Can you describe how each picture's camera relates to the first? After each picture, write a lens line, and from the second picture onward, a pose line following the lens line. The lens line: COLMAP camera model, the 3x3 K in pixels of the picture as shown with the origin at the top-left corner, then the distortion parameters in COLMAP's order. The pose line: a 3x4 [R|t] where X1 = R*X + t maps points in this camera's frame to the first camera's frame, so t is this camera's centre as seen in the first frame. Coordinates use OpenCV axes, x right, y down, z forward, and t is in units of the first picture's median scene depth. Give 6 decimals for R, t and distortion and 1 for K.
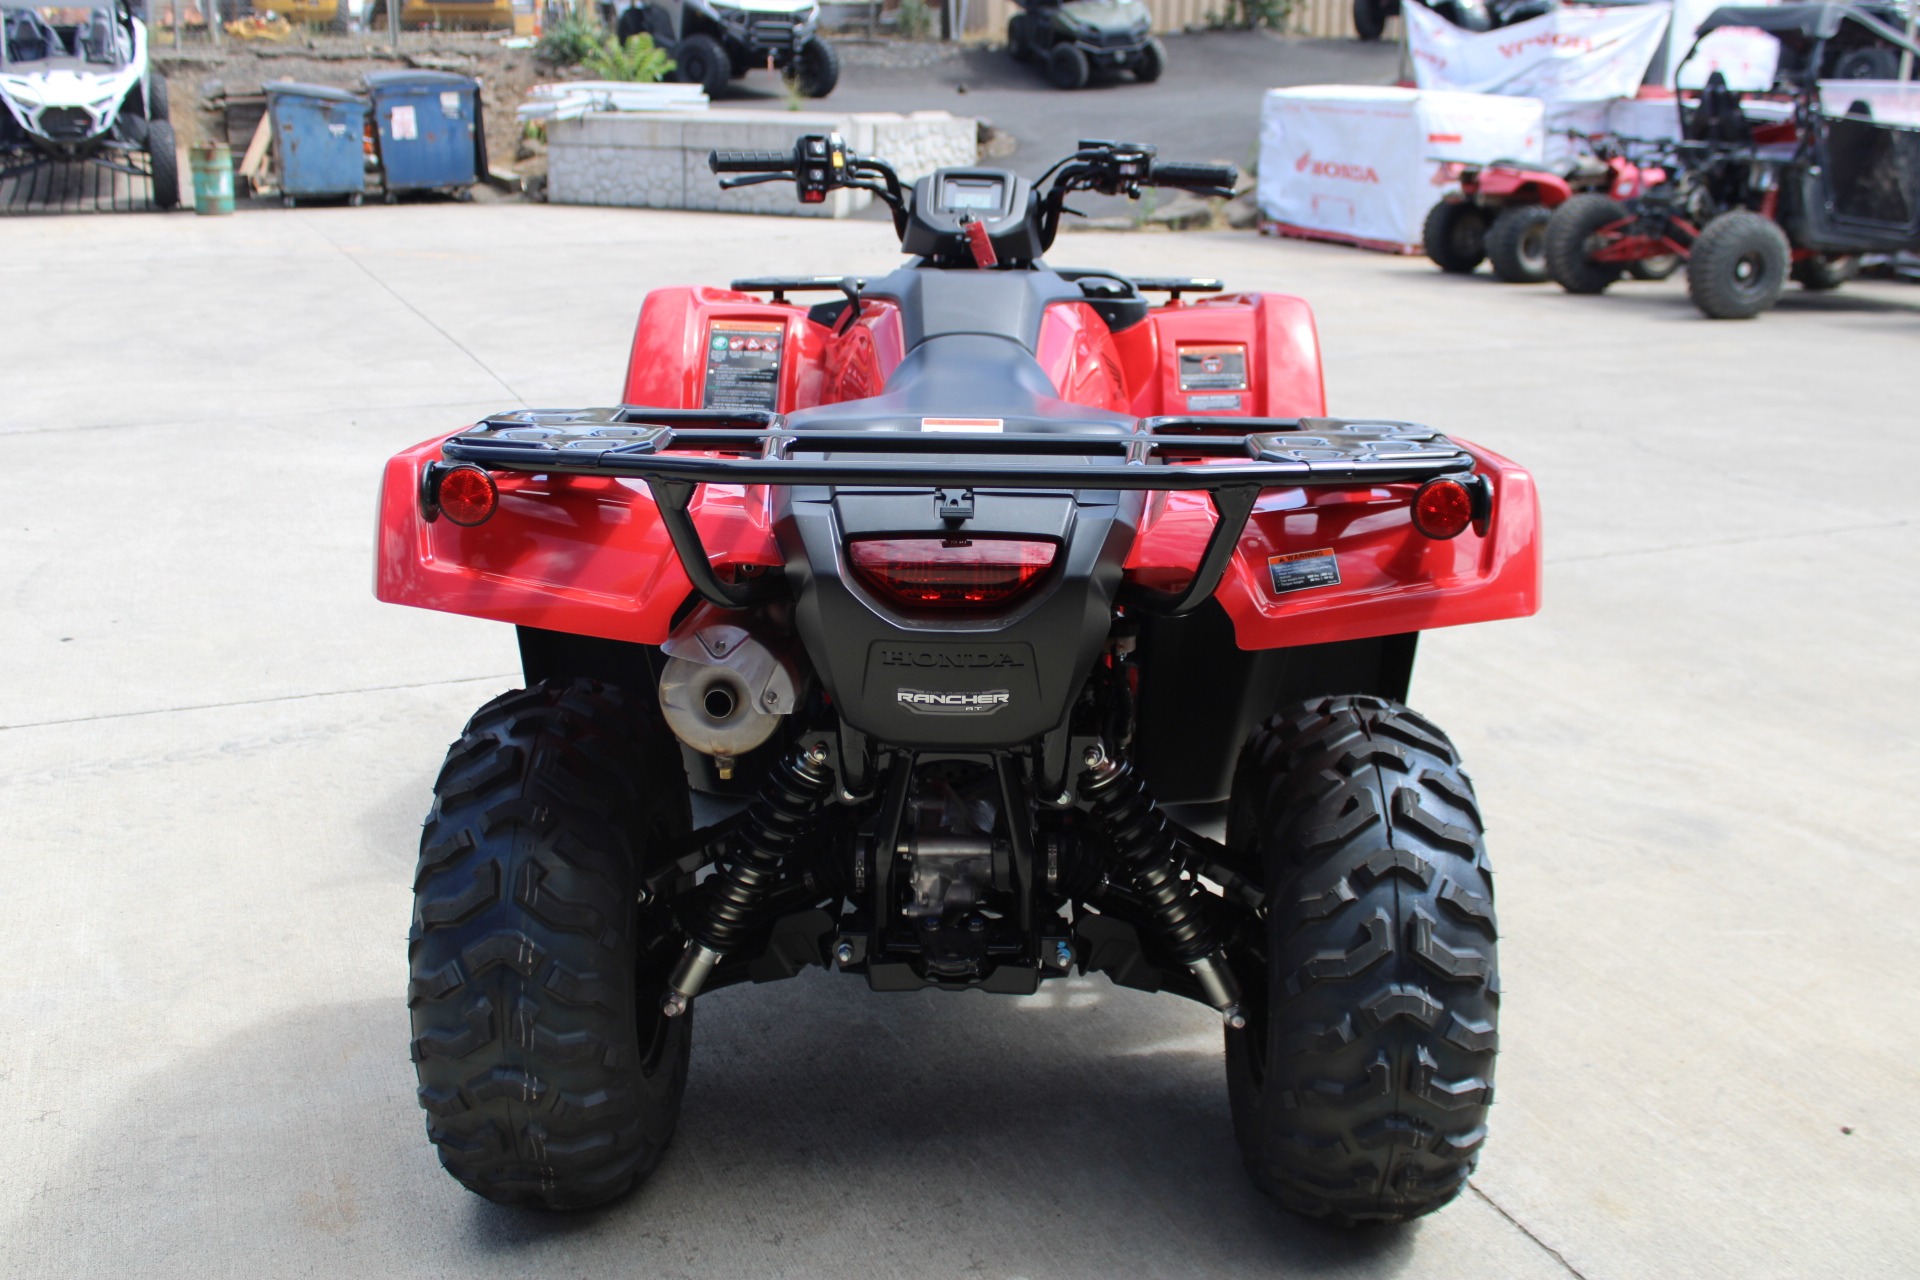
lens RADIAL K [[1867.1, 0, 962.8], [0, 1867.1, 650.5], [0, 0, 1]] dist [-0.074199, 0.000000]
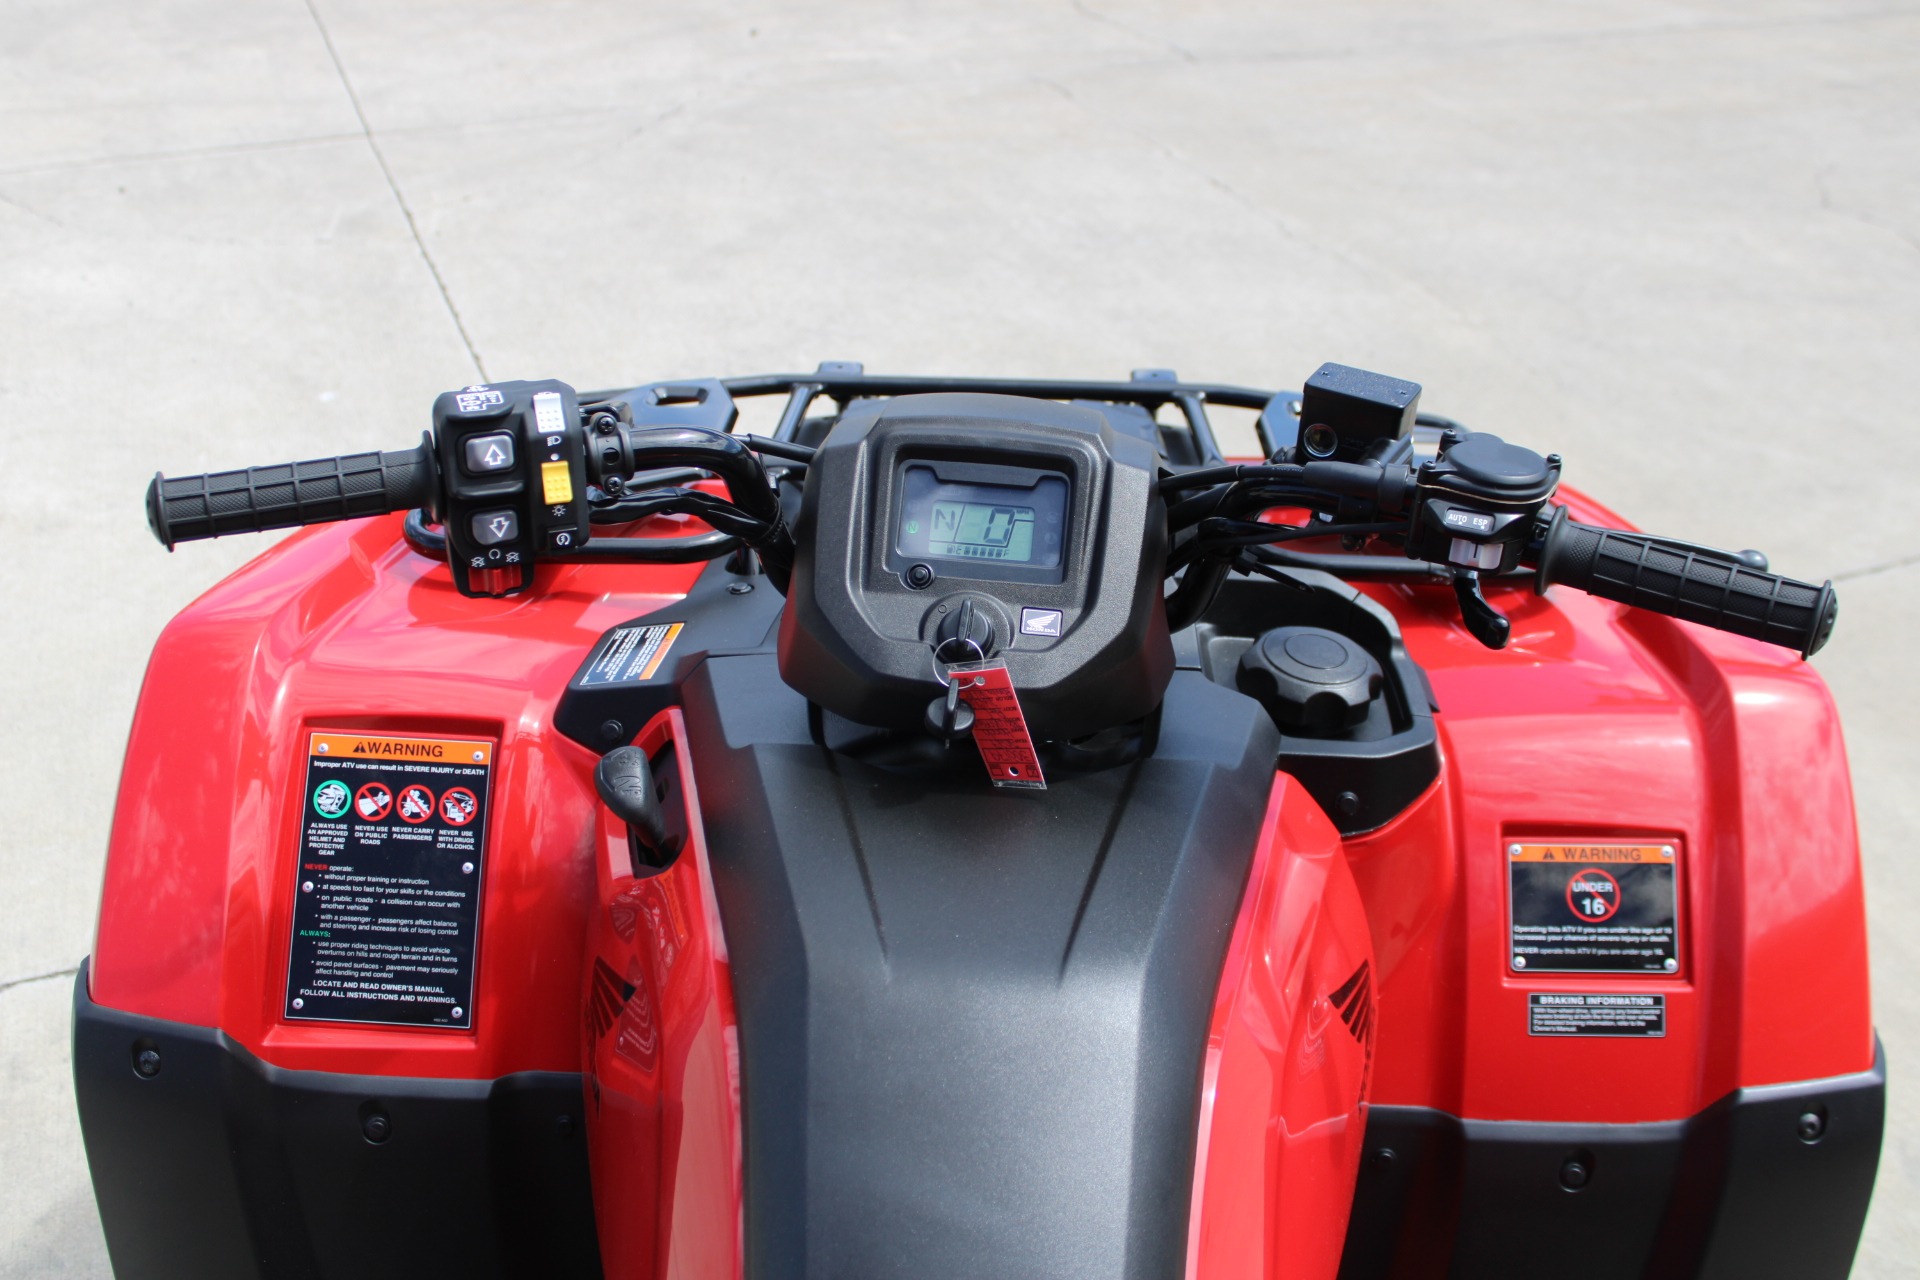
lens RADIAL K [[1867.1, 0, 941.9], [0, 1867.1, 721.7], [0, 0, 1]] dist [-0.074199, 0.000000]
pose [[0.999667, 0.017635, -0.018855, 0.001347], [-0.011703, 0.960536, 0.277910, -0.076124], [0.023012, -0.277597, 0.960422, 0.165444]]
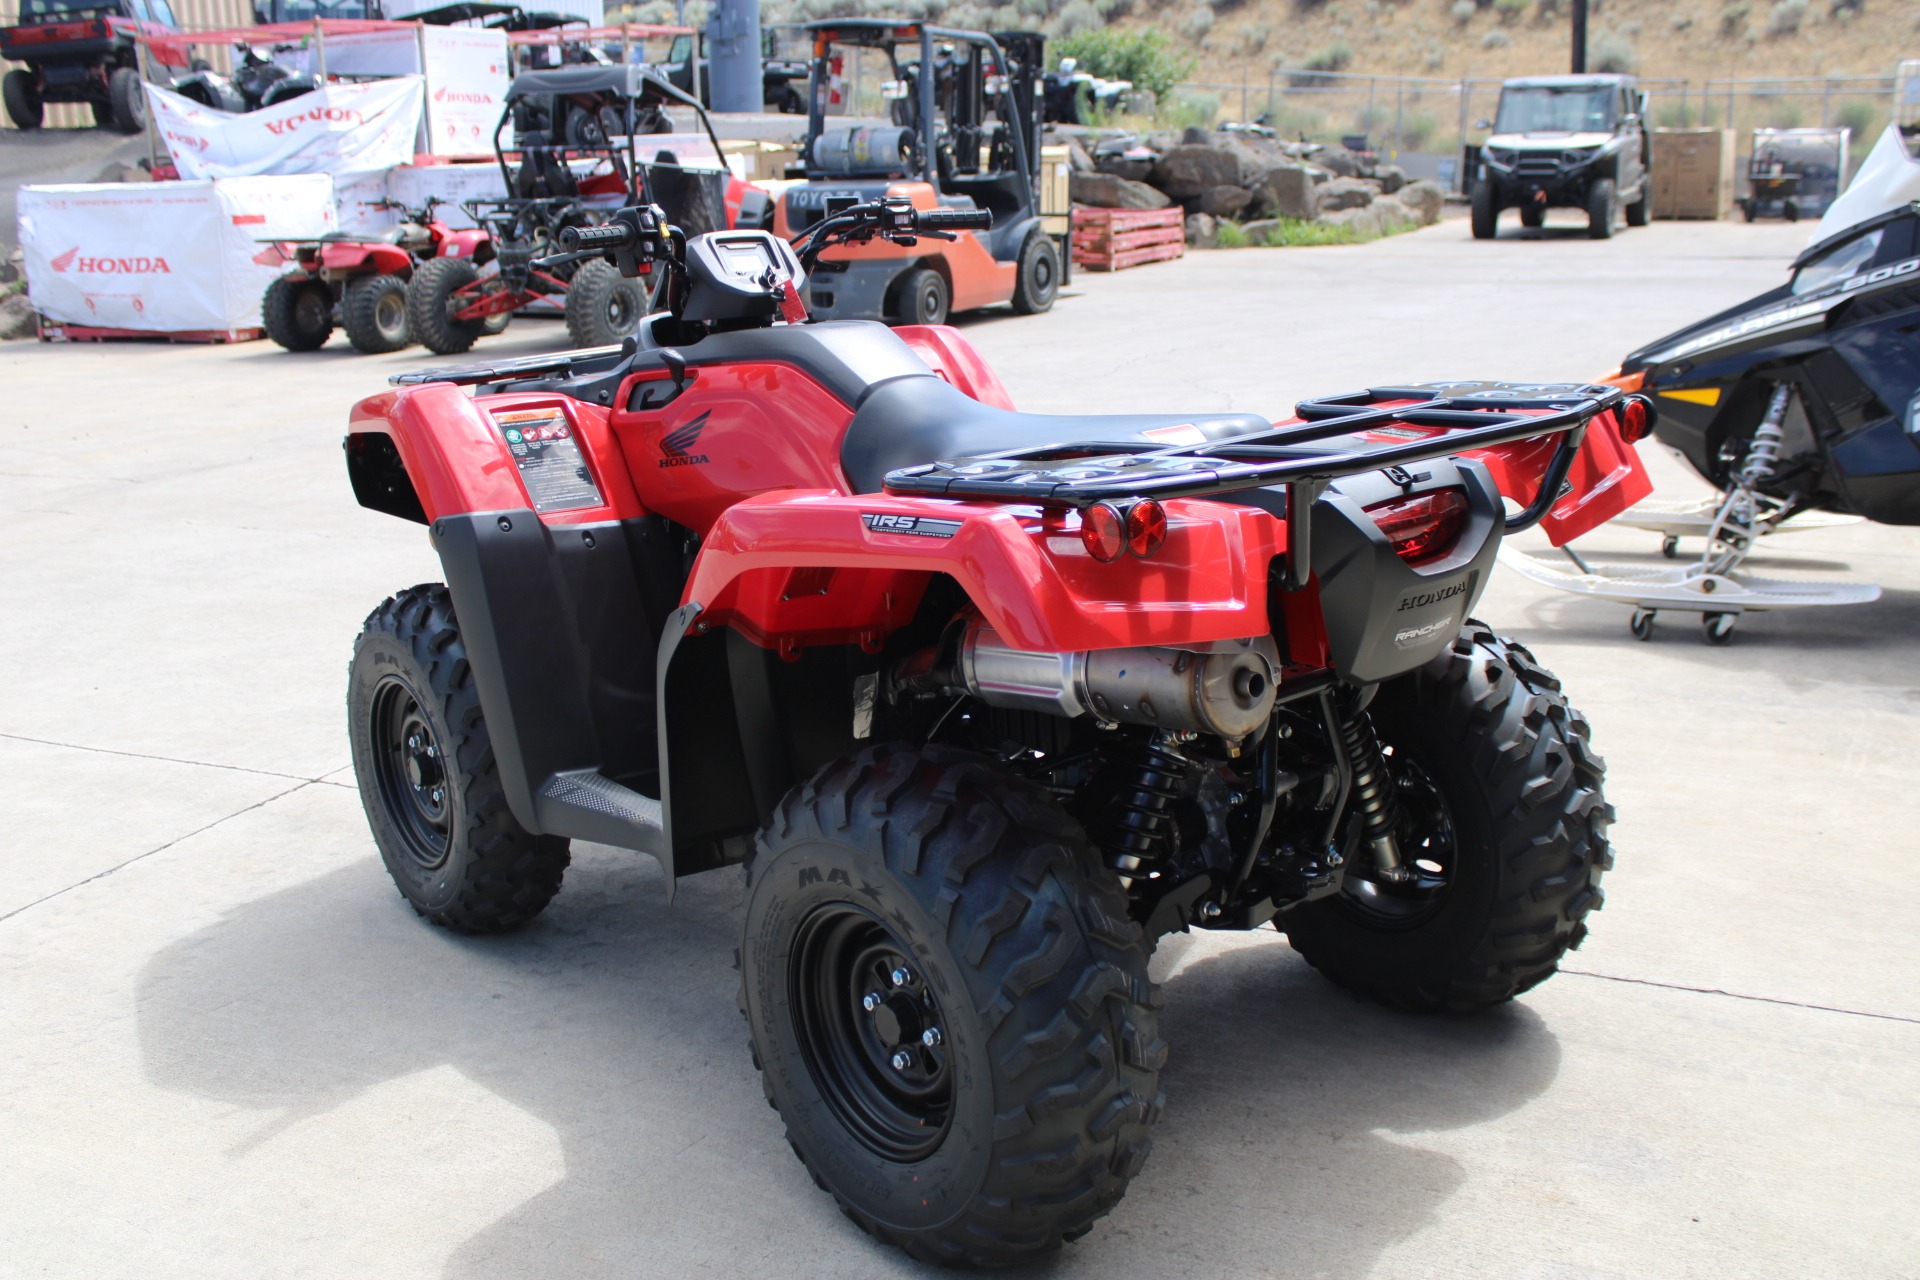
lens RADIAL K [[1867.1, 0, 1005.3], [0, 1867.1, 635.9], [0, 0, 1]] dist [-0.074199, 0.000000]
pose [[0.726629, -0.209109, 0.654434, -0.152378], [0.238290, 0.970132, 0.045407, -0.013453], [-0.644382, 0.122951, 0.754755, 0.038926]]
